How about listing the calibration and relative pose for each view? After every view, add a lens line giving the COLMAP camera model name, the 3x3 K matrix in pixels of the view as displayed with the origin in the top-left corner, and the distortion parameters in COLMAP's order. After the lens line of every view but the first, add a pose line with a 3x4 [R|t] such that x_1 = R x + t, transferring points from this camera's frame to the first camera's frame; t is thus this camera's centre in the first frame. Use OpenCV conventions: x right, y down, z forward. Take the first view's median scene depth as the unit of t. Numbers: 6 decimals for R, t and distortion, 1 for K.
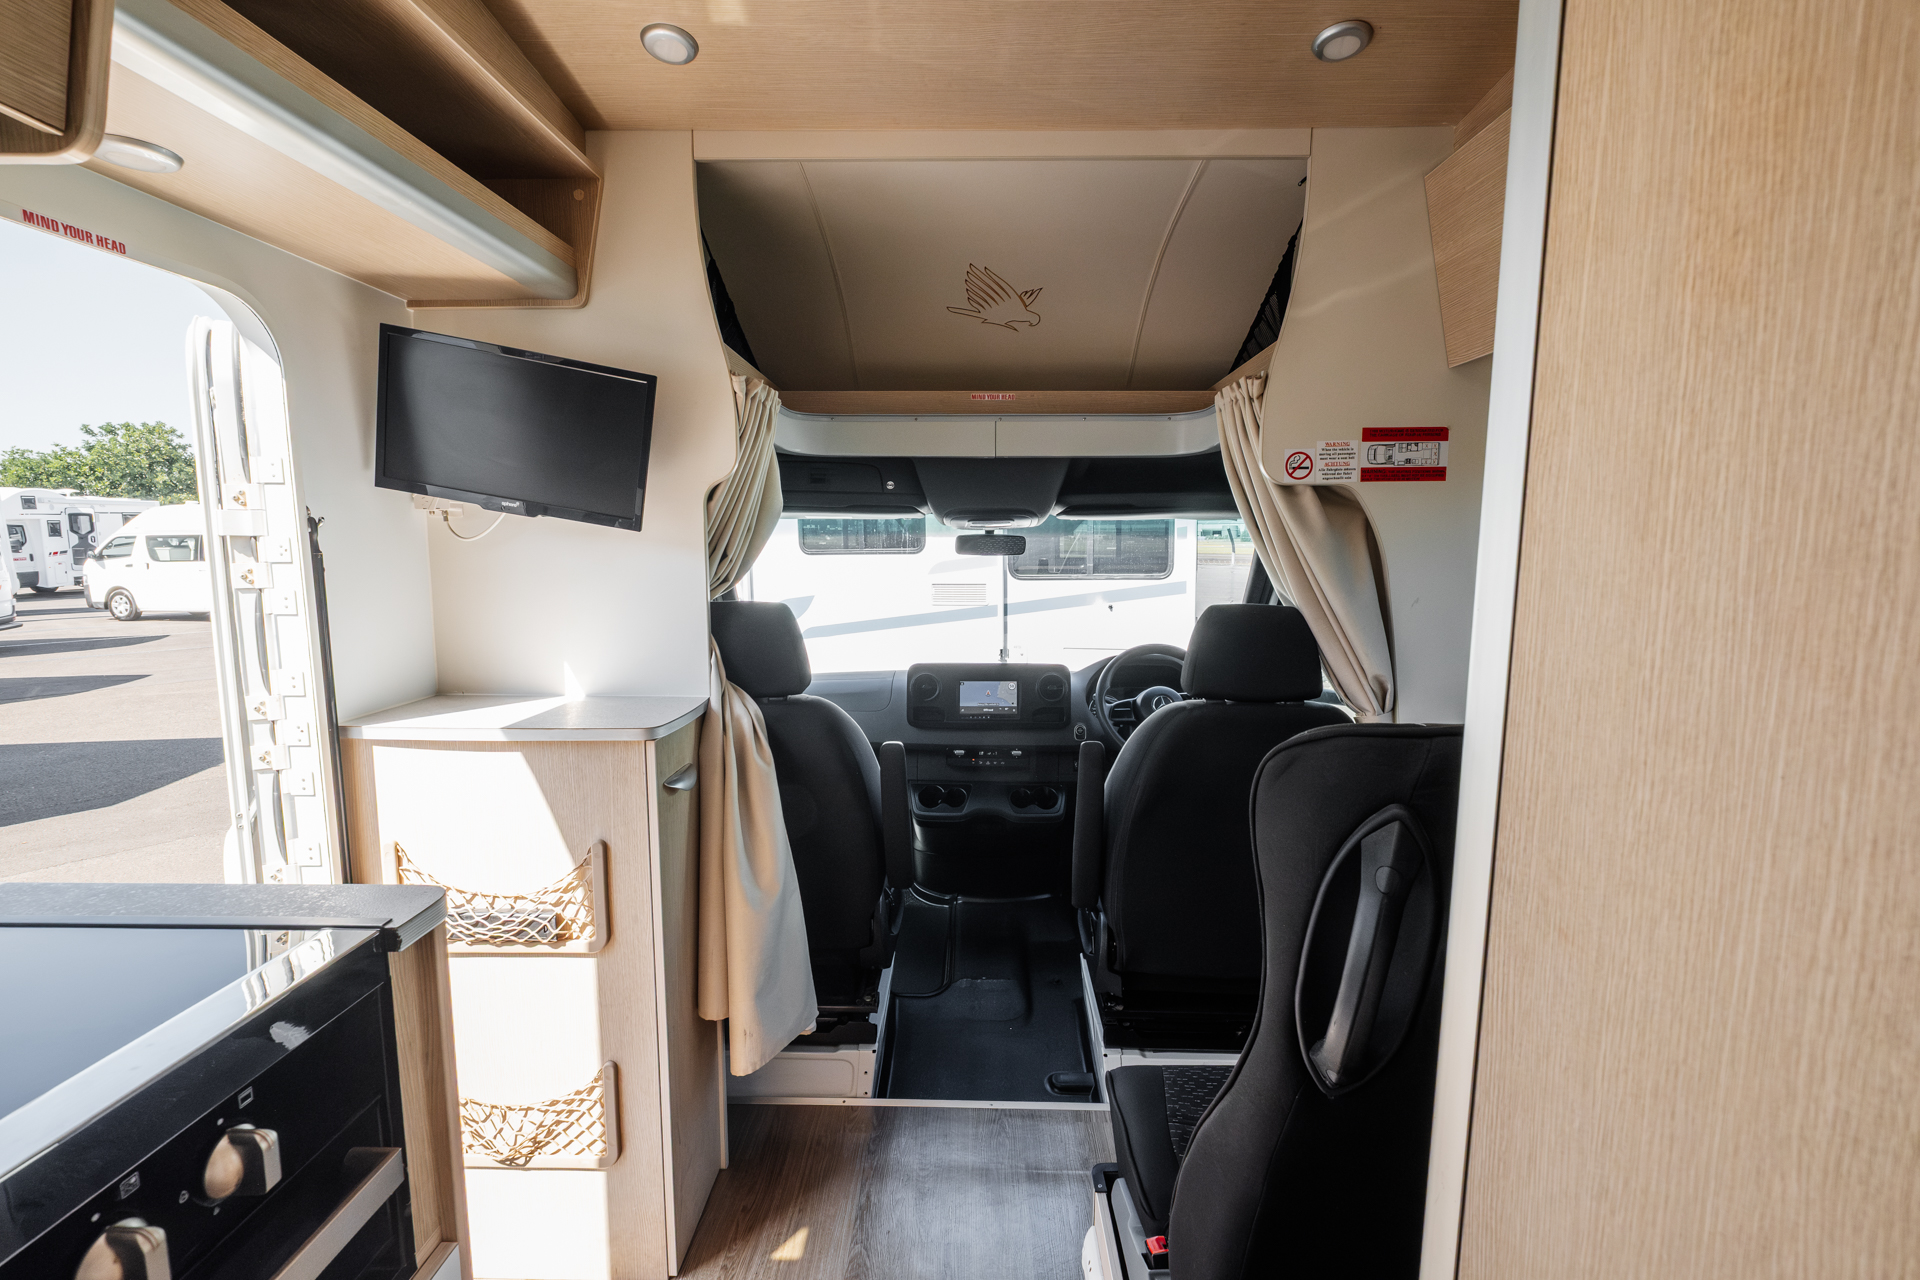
lens RADIAL K [[842.2, 0, 960.0], [0, 842.2, 640.0], [0, 0, 1]] dist [-0.002891, -0.000982]
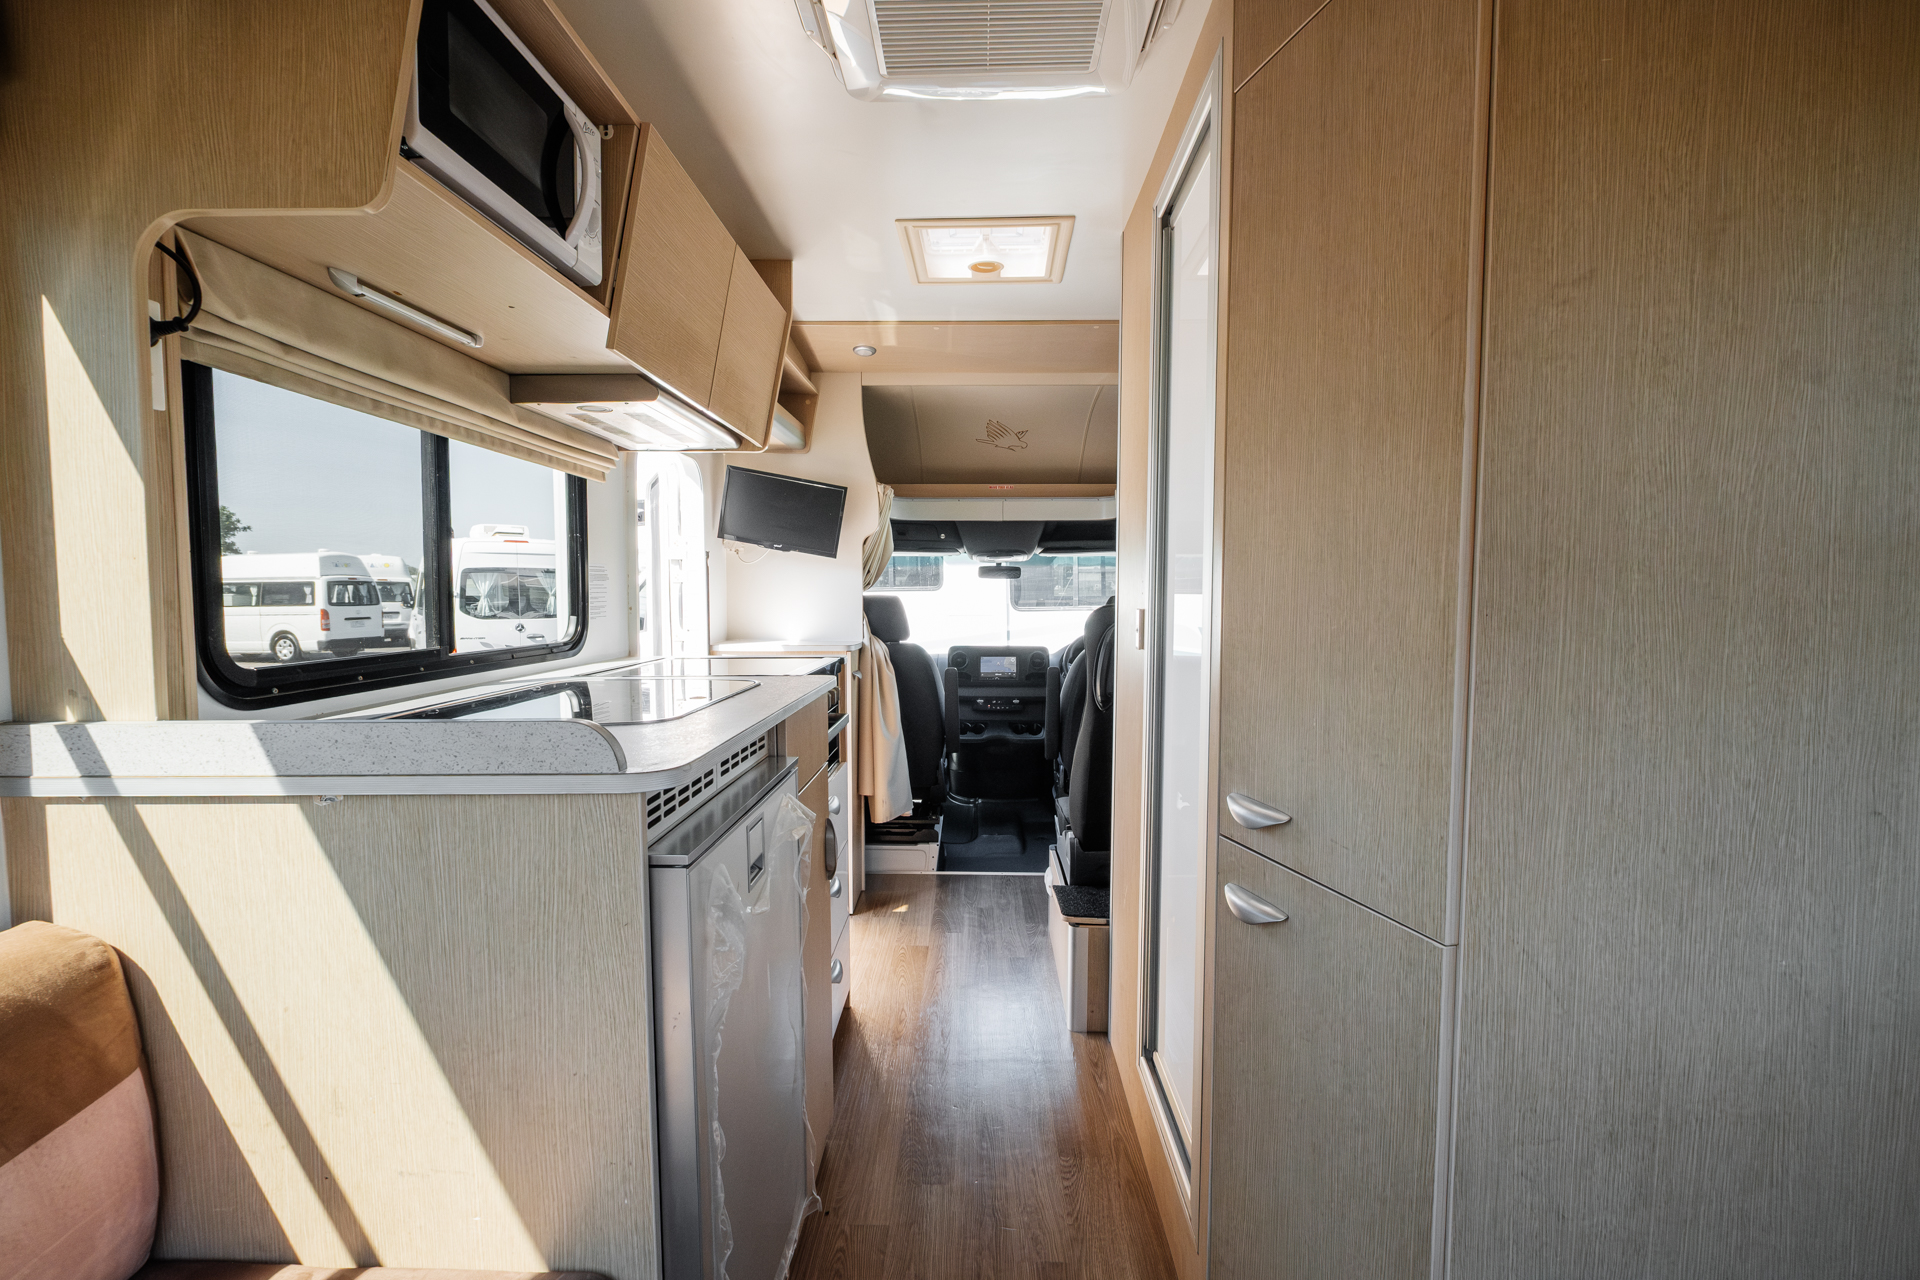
lens RADIAL K [[848.3, 0, 968.4], [0, 848.3, 642.2], [0, 0, 1]] dist [-0.000332, -0.000328]
pose [[0.999972, -0.002702, 0.006999, -0.048629], [0.003080, 0.998502, -0.054621, 0.153130], [-0.006841, 0.054641, 0.998483, -0.866439]]
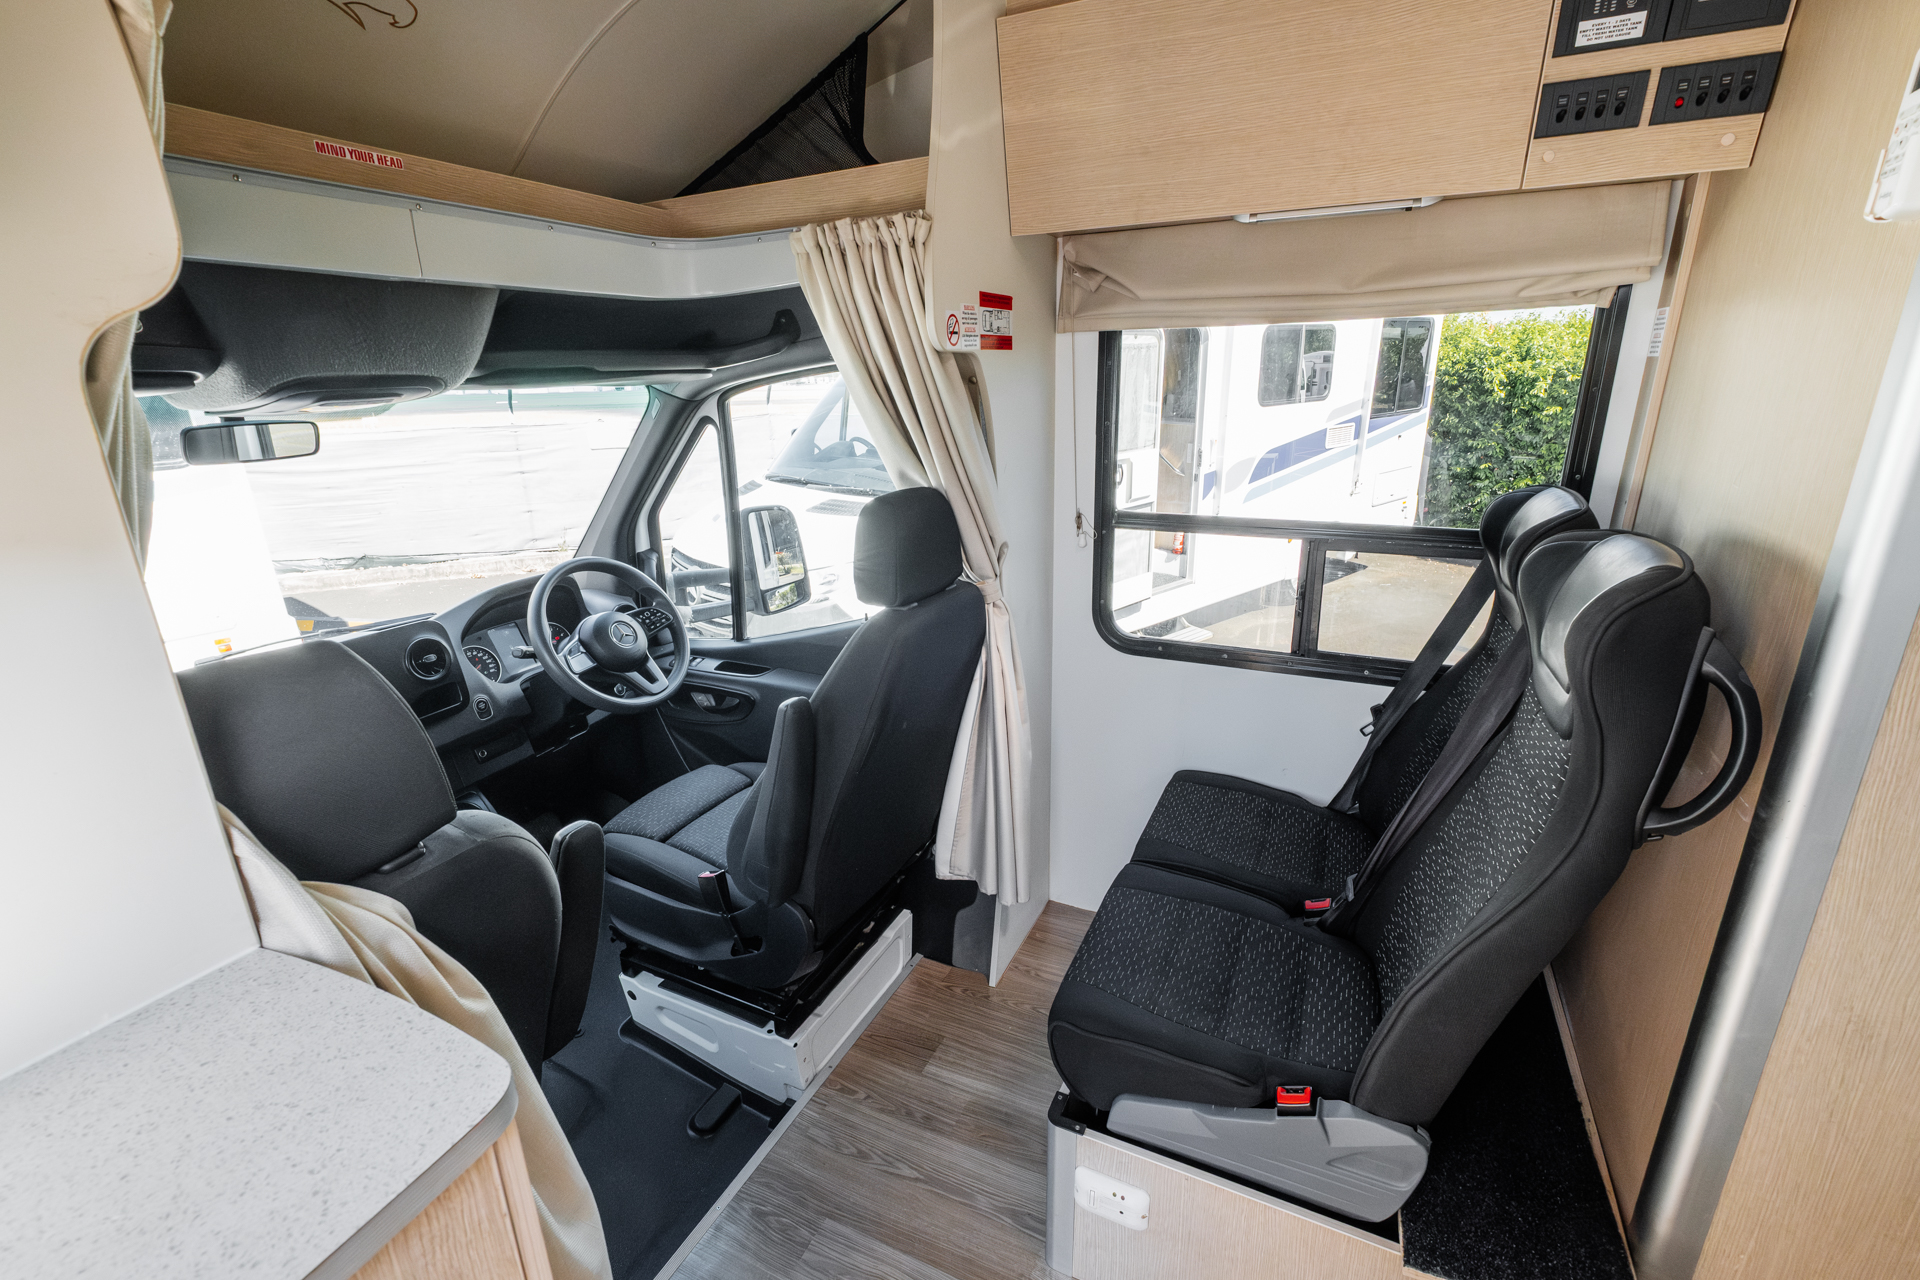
lens RADIAL K [[828.6, 0, 969.0], [0, 828.6, 635.3], [0, 0, 1]] dist [0.000375, -0.000013]
pose [[0.414246, -0.282355, 0.865261, -0.367357], [0.122658, 0.959310, 0.254322, -0.088088], [-0.901862, 0.000780, 0.432023, 0.456324]]
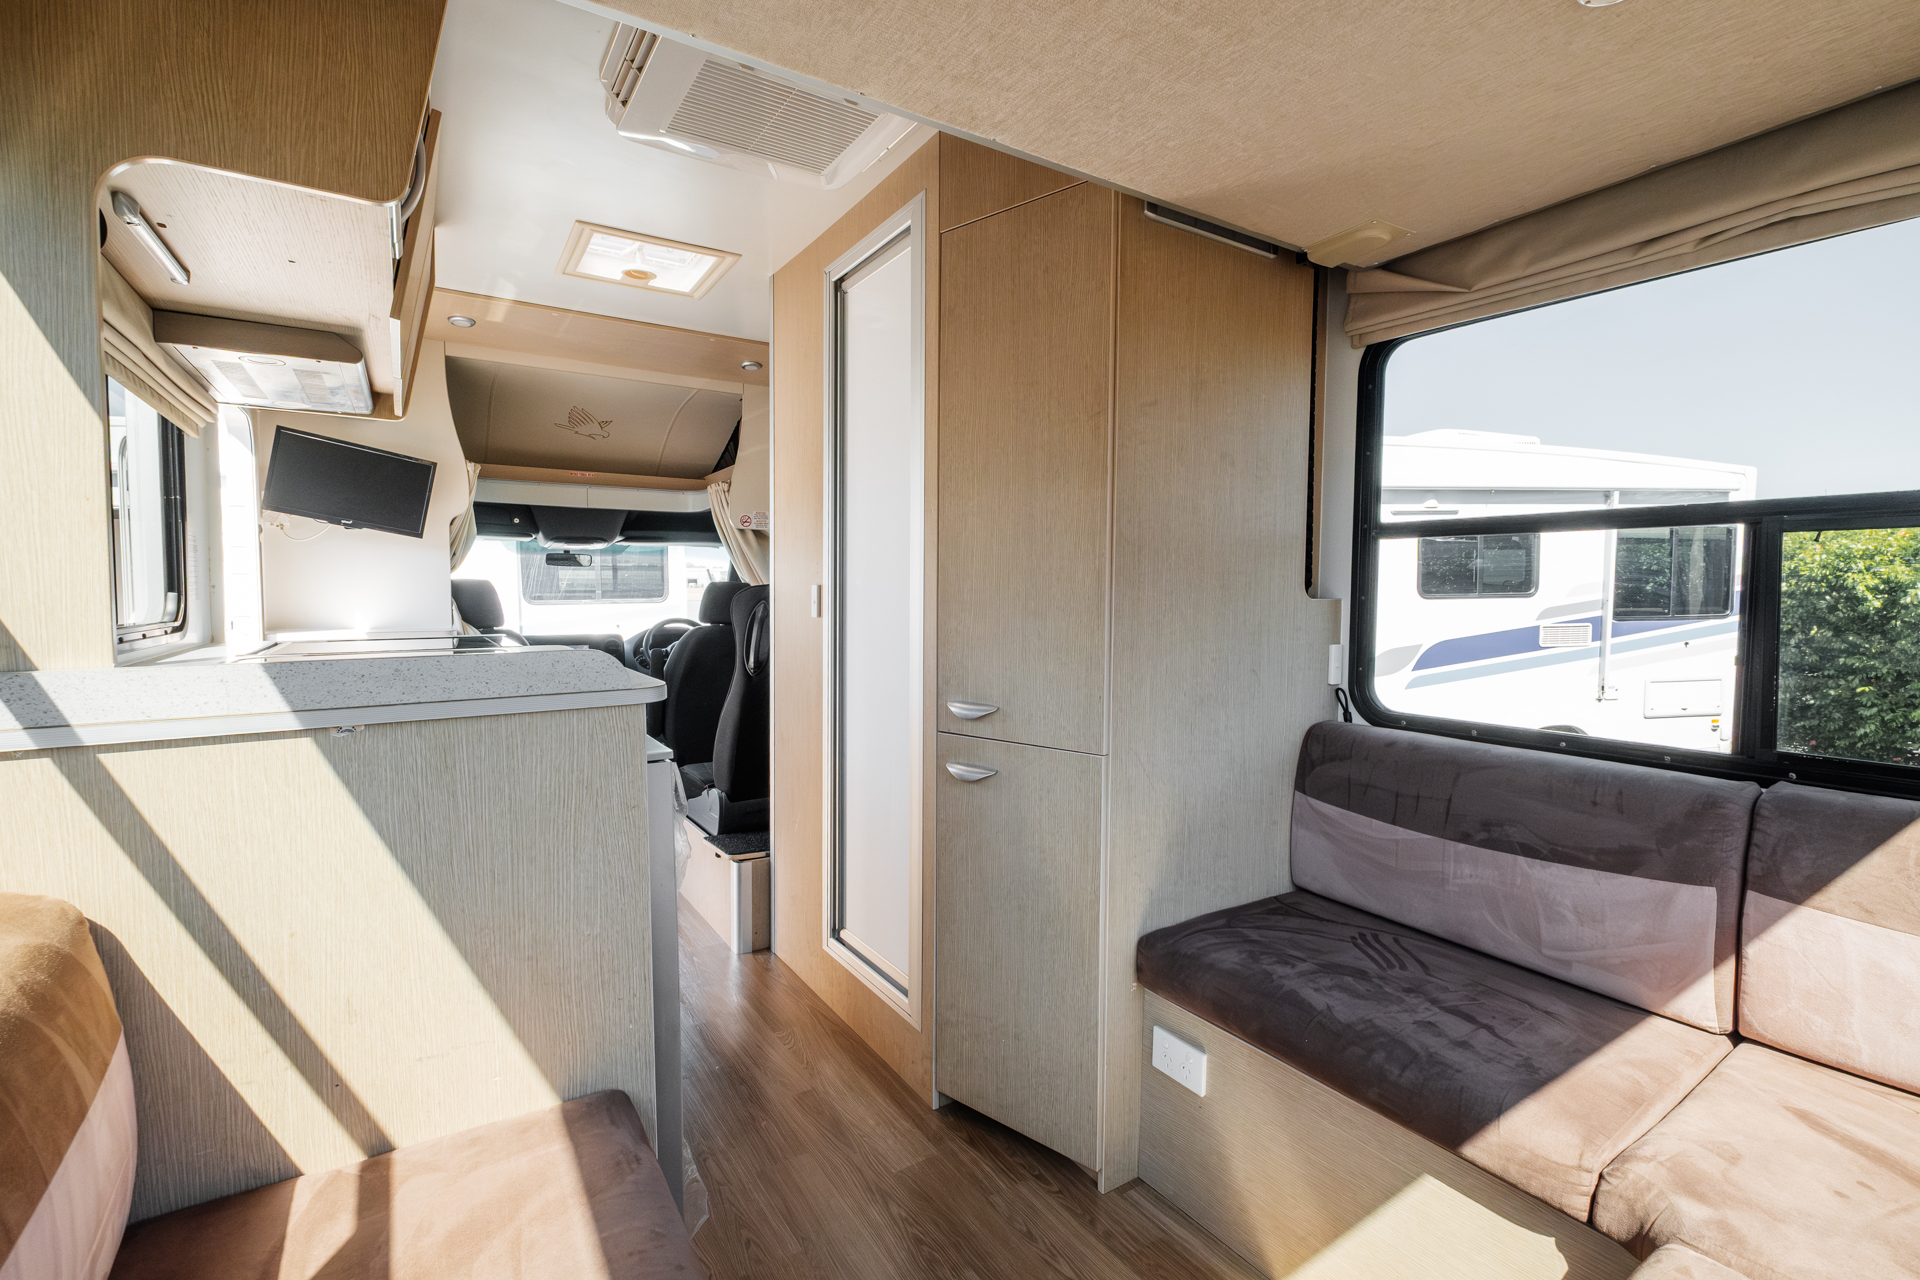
lens RADIAL K [[842.2, 0, 960.0], [0, 842.2, 640.0], [0, 0, 1]] dist [-0.002891, -0.000982]
pose [[0.827194, -0.032125, 0.560998, -0.347127], [0.062410, 0.997440, -0.034907, 0.195428], [-0.558441, 0.063886, 0.827081, -1.008910]]
